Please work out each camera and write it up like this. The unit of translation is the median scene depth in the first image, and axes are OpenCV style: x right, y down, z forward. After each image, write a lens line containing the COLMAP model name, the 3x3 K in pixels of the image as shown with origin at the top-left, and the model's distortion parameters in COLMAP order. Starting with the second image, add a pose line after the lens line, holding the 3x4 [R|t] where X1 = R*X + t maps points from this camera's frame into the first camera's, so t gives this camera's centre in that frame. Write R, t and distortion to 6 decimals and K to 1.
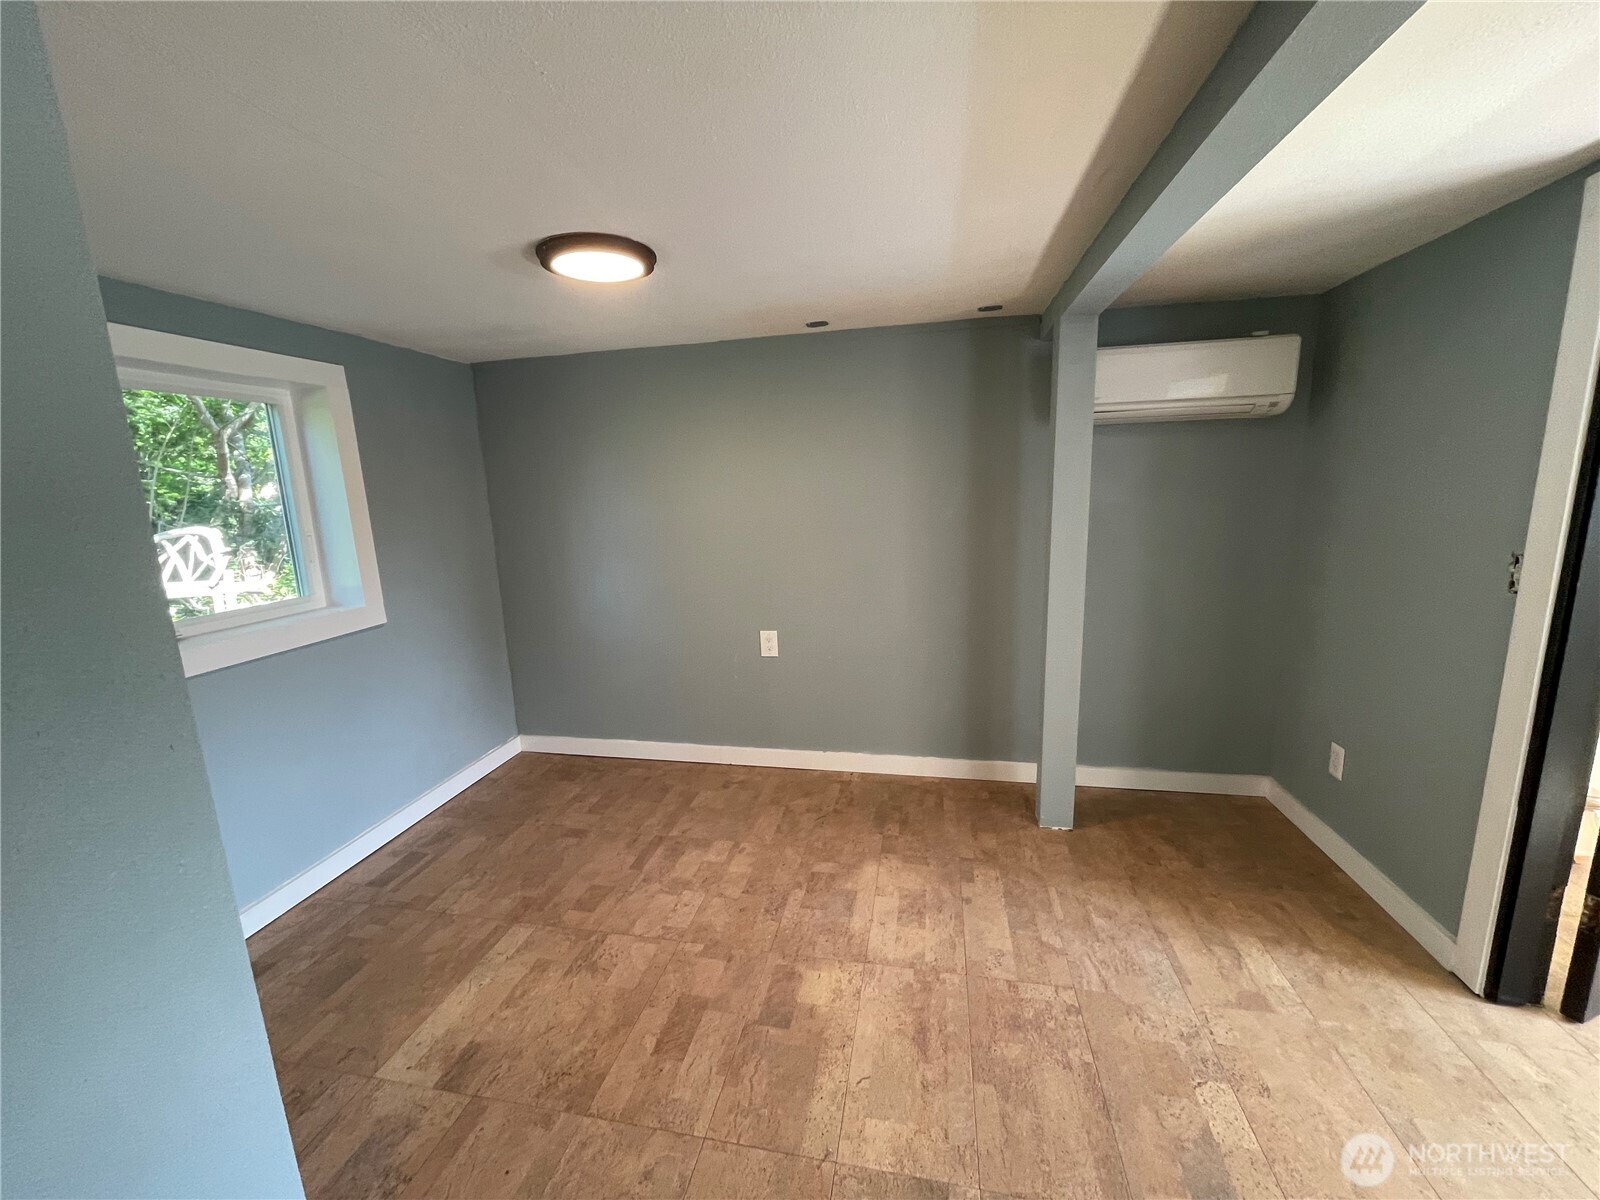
lens RADIAL K [[649.5, 0, 791.1], [0, 649.5, 601.8], [0, 0, 1]] dist [-0.004004, 0.000114]
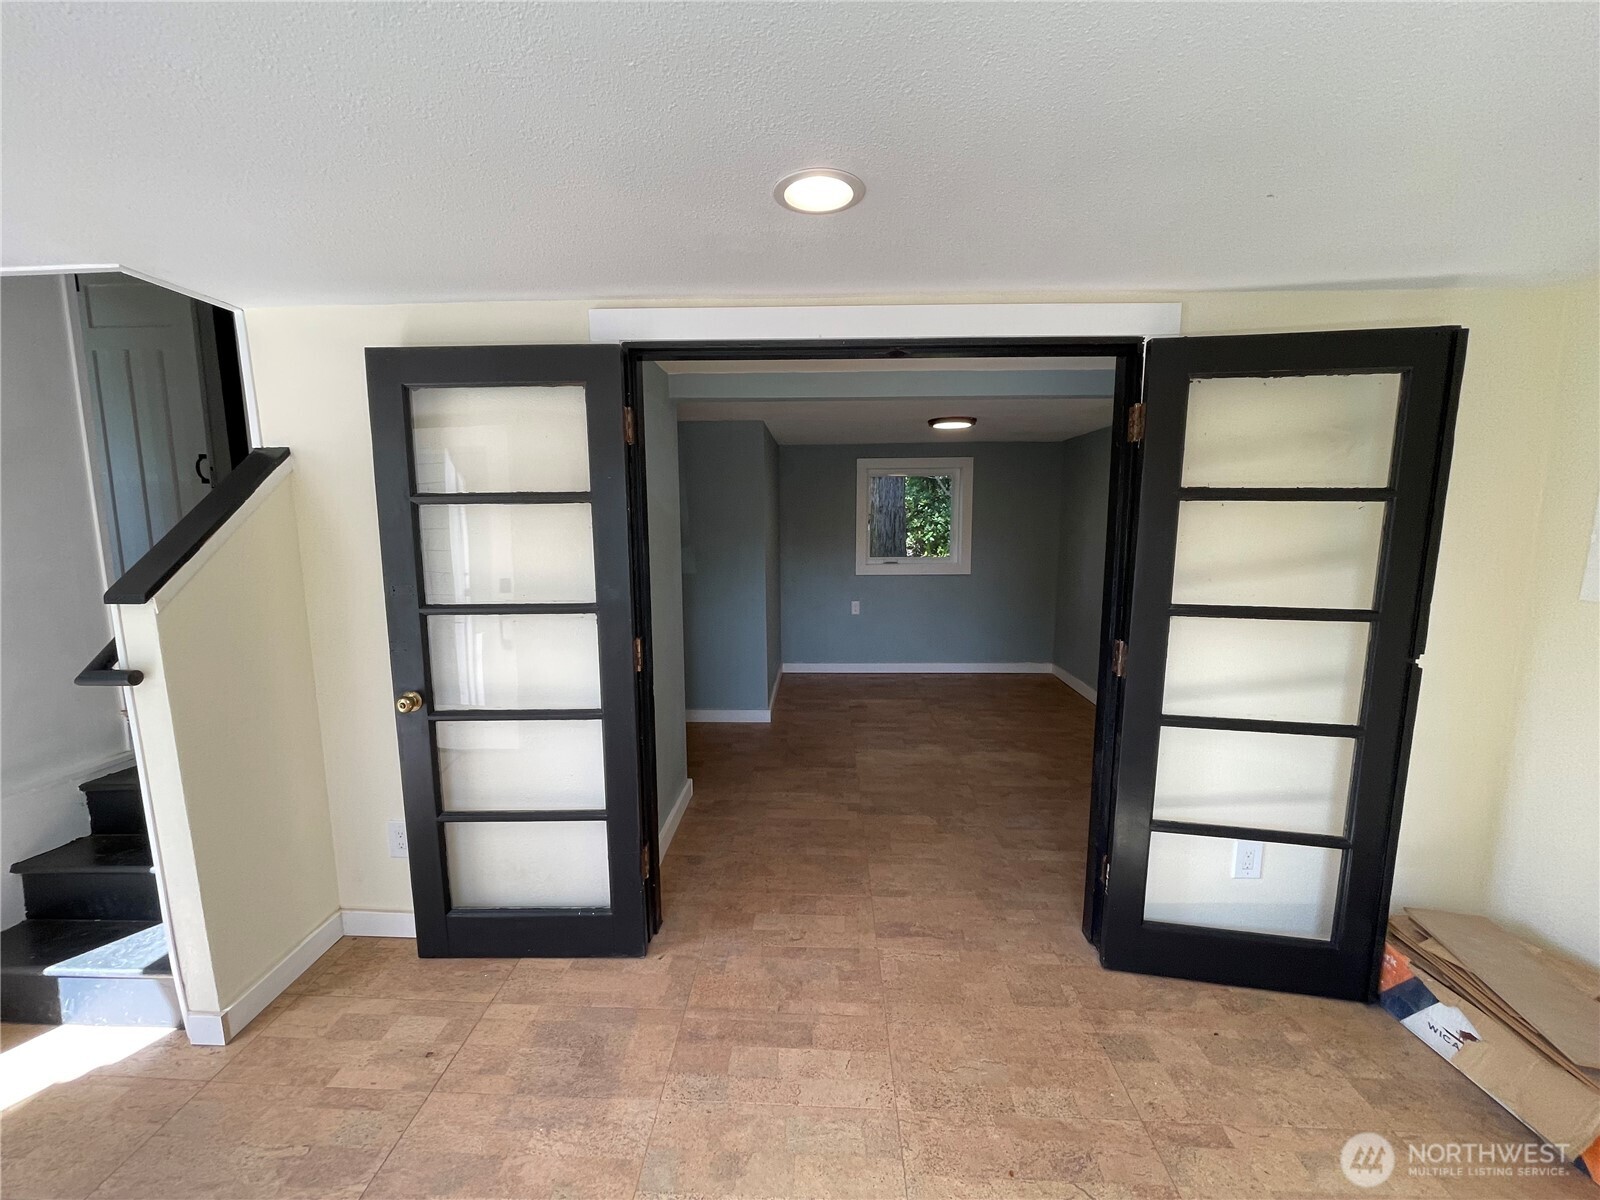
lens RADIAL K [[643.2, 0, 800.0], [0, 643.2, 600.0], [0, 0, 1]] dist [0.000195, 0.000151]
pose [[0.171815, 0.168561, -0.970601, 1.930124], [-0.183327, 0.973513, 0.136615, -0.103158], [0.967921, 0.154465, 0.198166, 0.064229]]
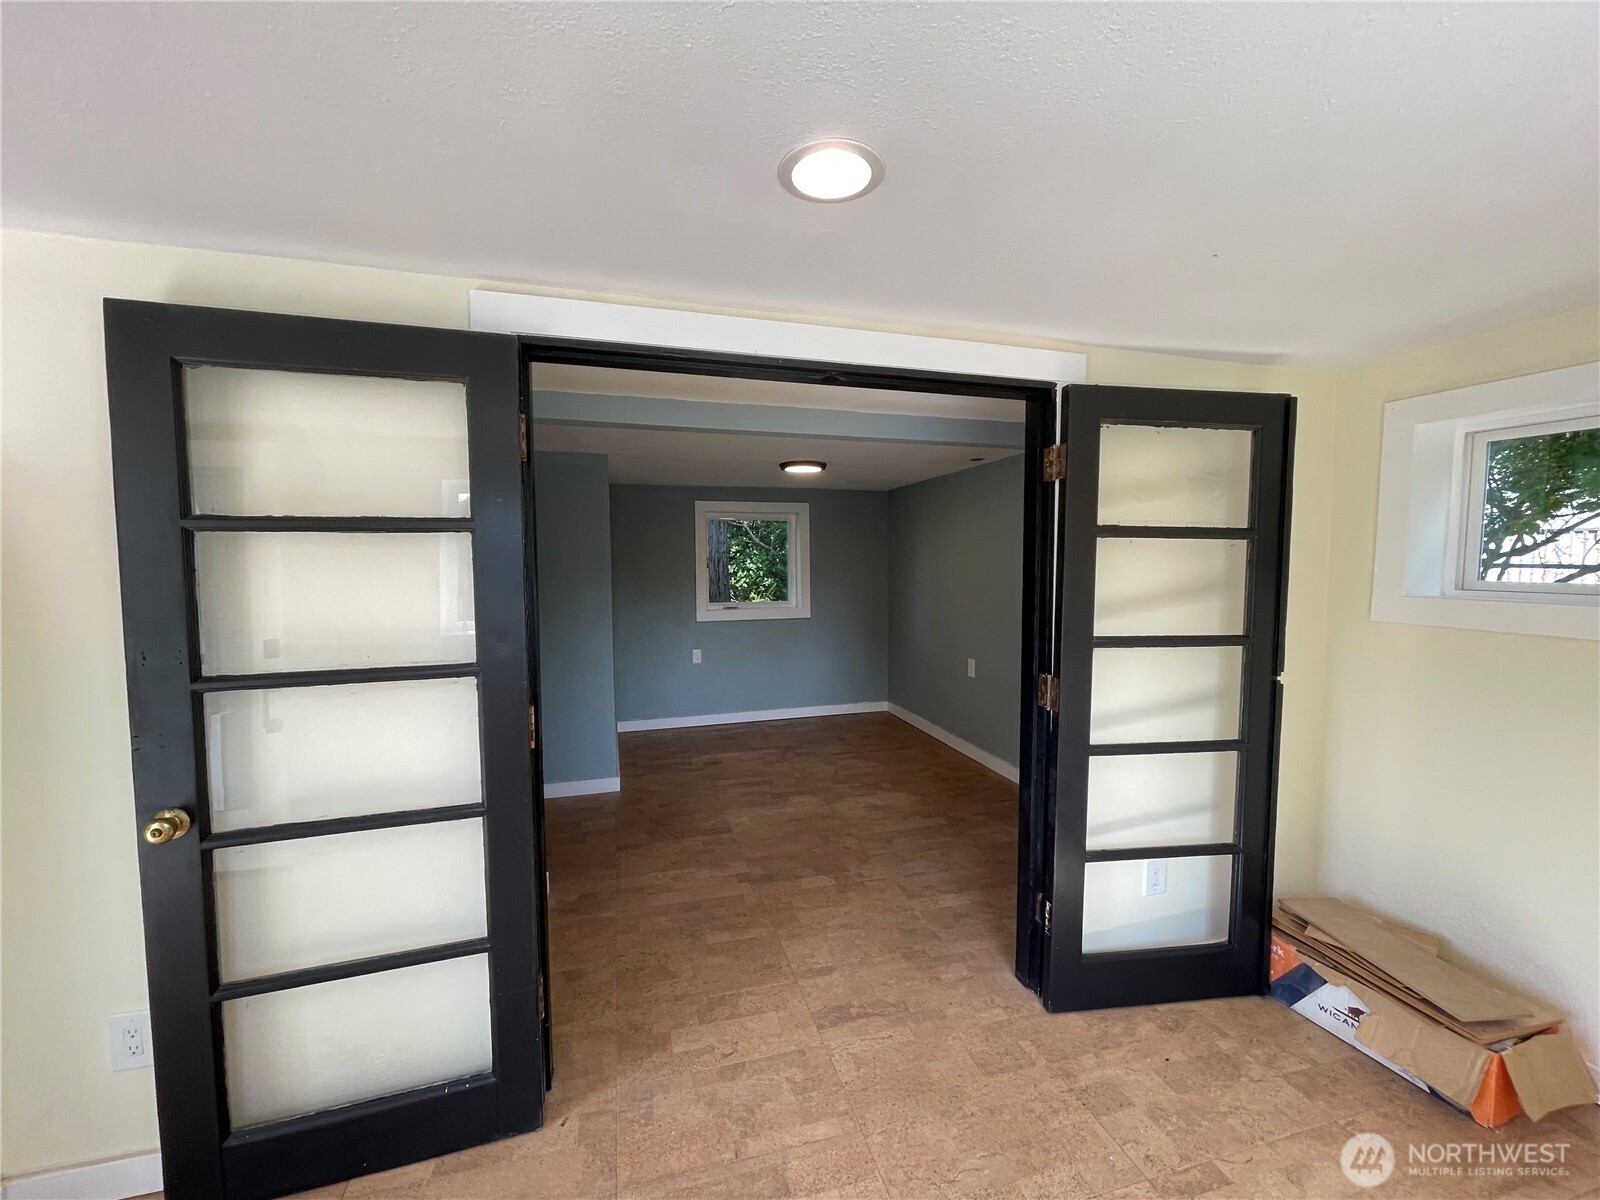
lens RADIAL K [[643.1, 0, 795.7], [0, 643.1, 602.3], [0, 0, 1]] dist [0.000568, 0.000869]
pose [[0.468001, 0.092760, -0.878846, 1.741976], [-0.175530, 0.984419, 0.010430, -0.046860], [0.866120, 0.149383, 0.476991, -0.096437]]
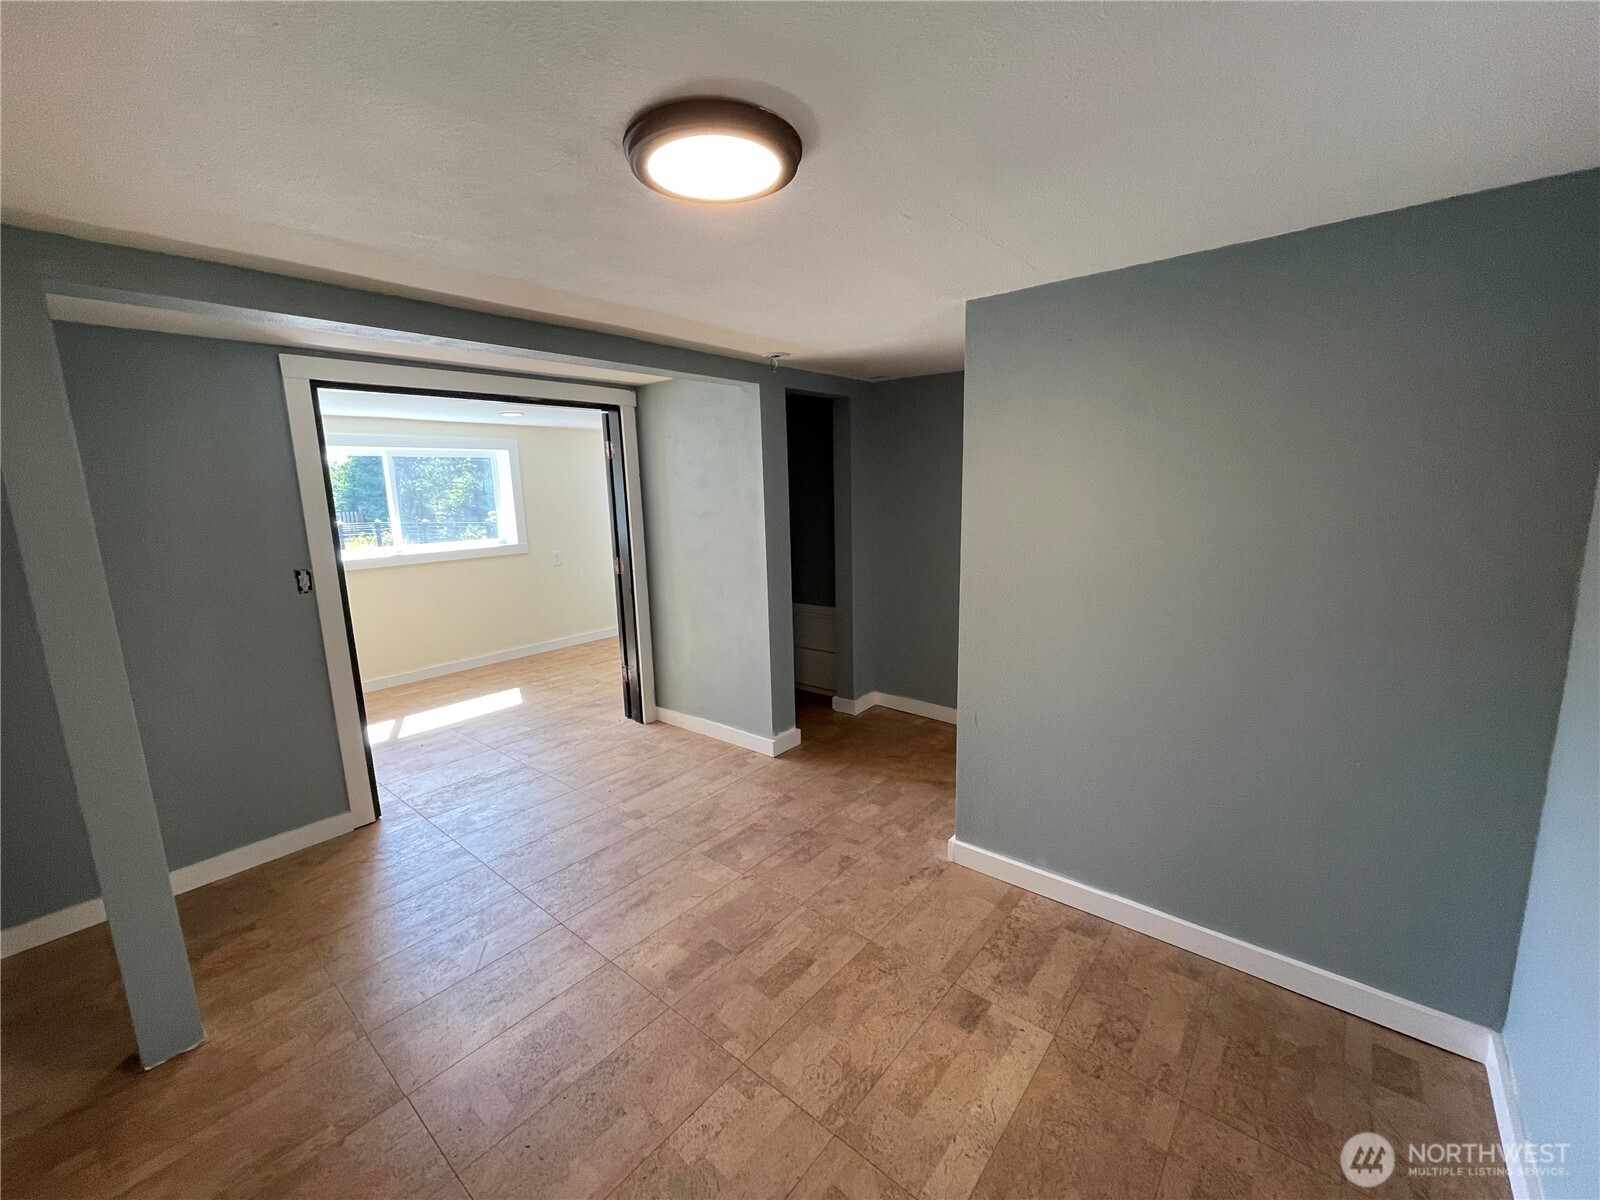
lens RADIAL K [[649.5, 0, 791.1], [0, 649.5, 601.8], [0, 0, 1]] dist [-0.004004, 0.000114]
pose [[-0.878441, -0.022894, 0.477302, -0.644045], [0.145943, 0.938272, 0.313603, -0.284899], [-0.455018, 0.345140, -0.820876, 1.553252]]
